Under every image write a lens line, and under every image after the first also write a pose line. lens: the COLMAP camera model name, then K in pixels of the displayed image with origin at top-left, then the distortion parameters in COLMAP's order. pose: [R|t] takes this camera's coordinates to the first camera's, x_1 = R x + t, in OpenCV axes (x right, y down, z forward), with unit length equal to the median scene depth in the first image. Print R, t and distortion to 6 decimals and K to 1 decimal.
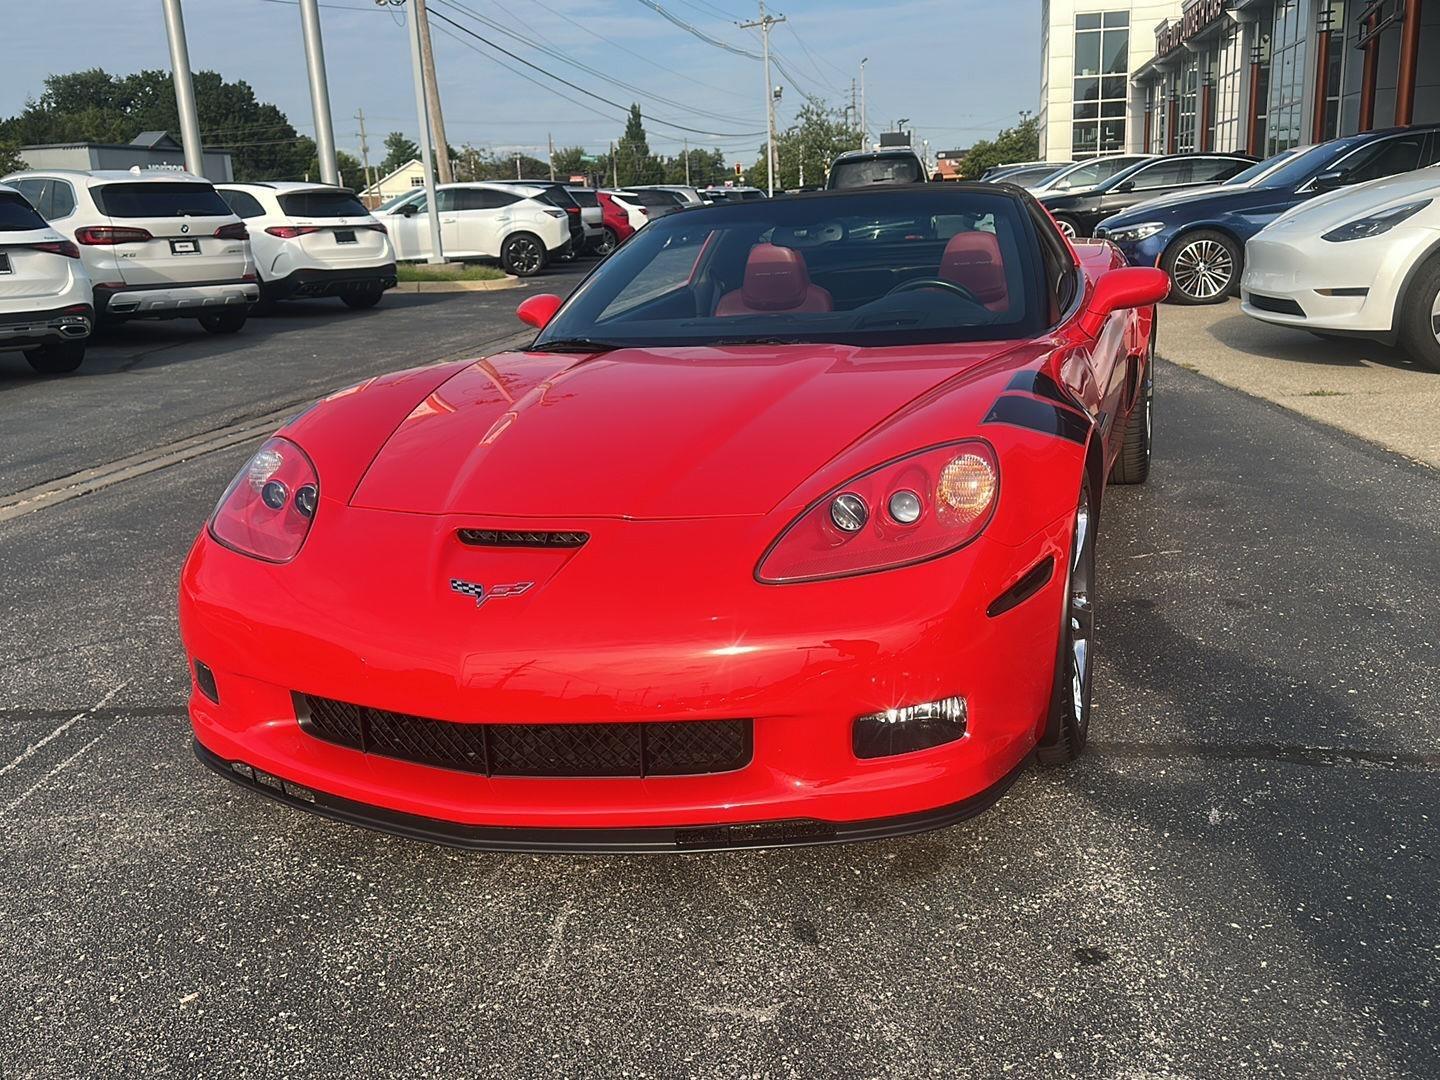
lens RADIAL K [[1320.6, 0, 722.0], [0, 1320.6, 558.4], [0, 0, 1]] dist [0.129038, -0.214643]
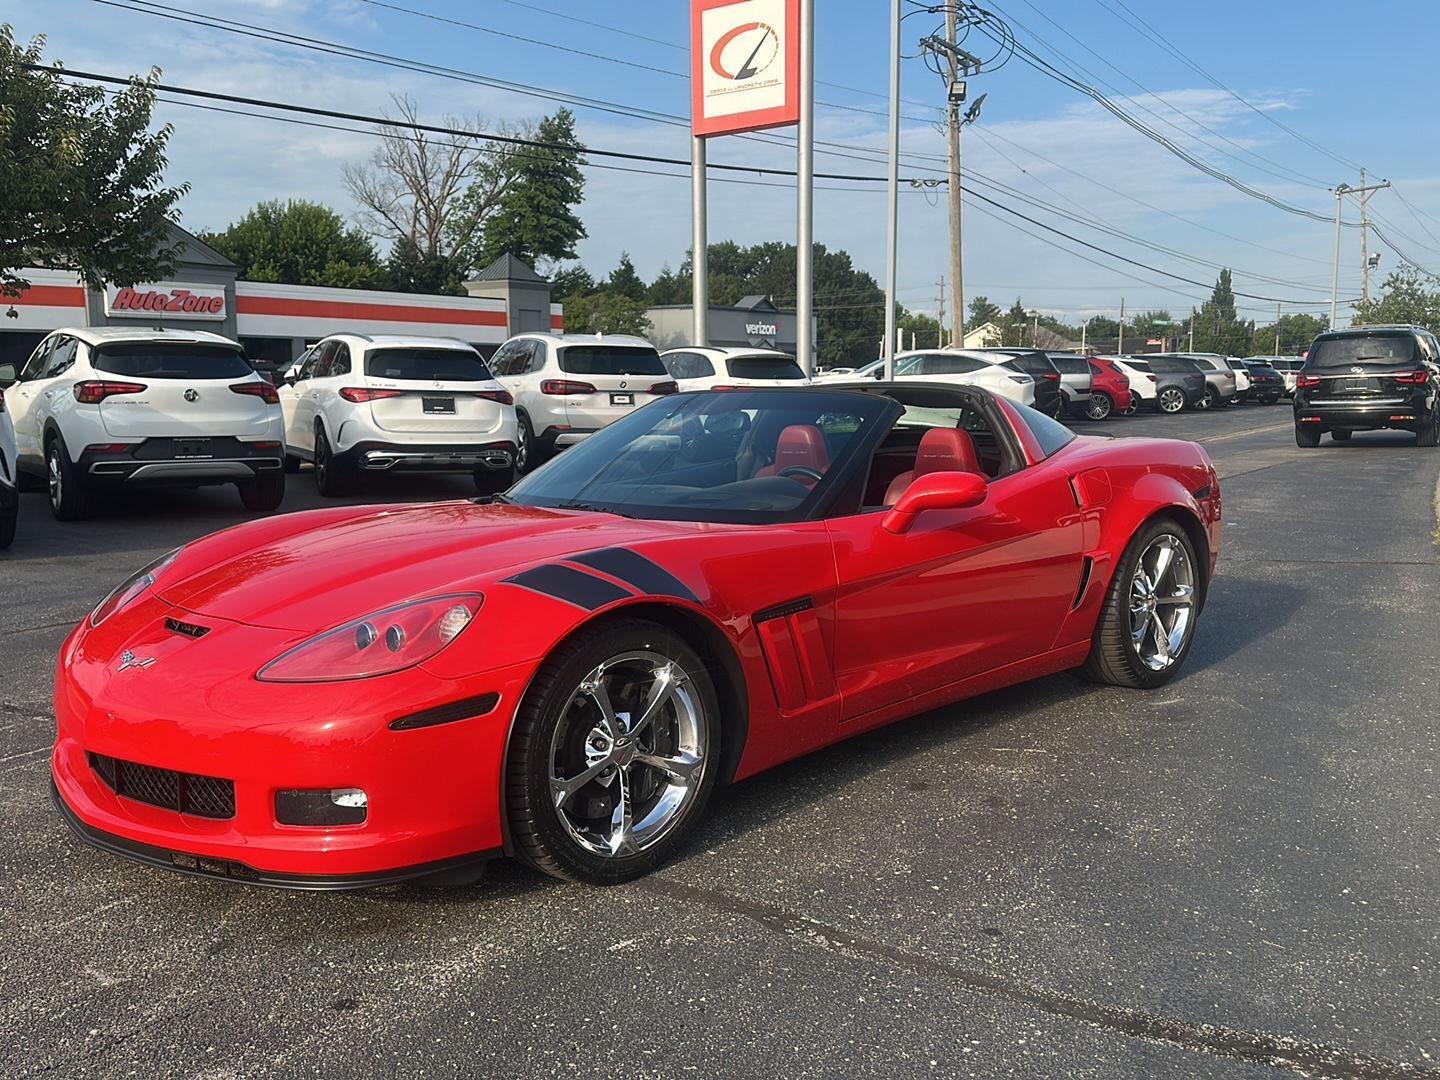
lens RADIAL K [[1310.1, 0, 713.3], [0, 1310.1, 579.5], [0, 0, 1]] dist [0.205784, -0.421665]
pose [[0.900457, 0.107484, -0.421454, 0.155152], [-0.147501, 0.987027, -0.063420, -0.009719], [0.409170, 0.119272, 0.904629, -0.005517]]
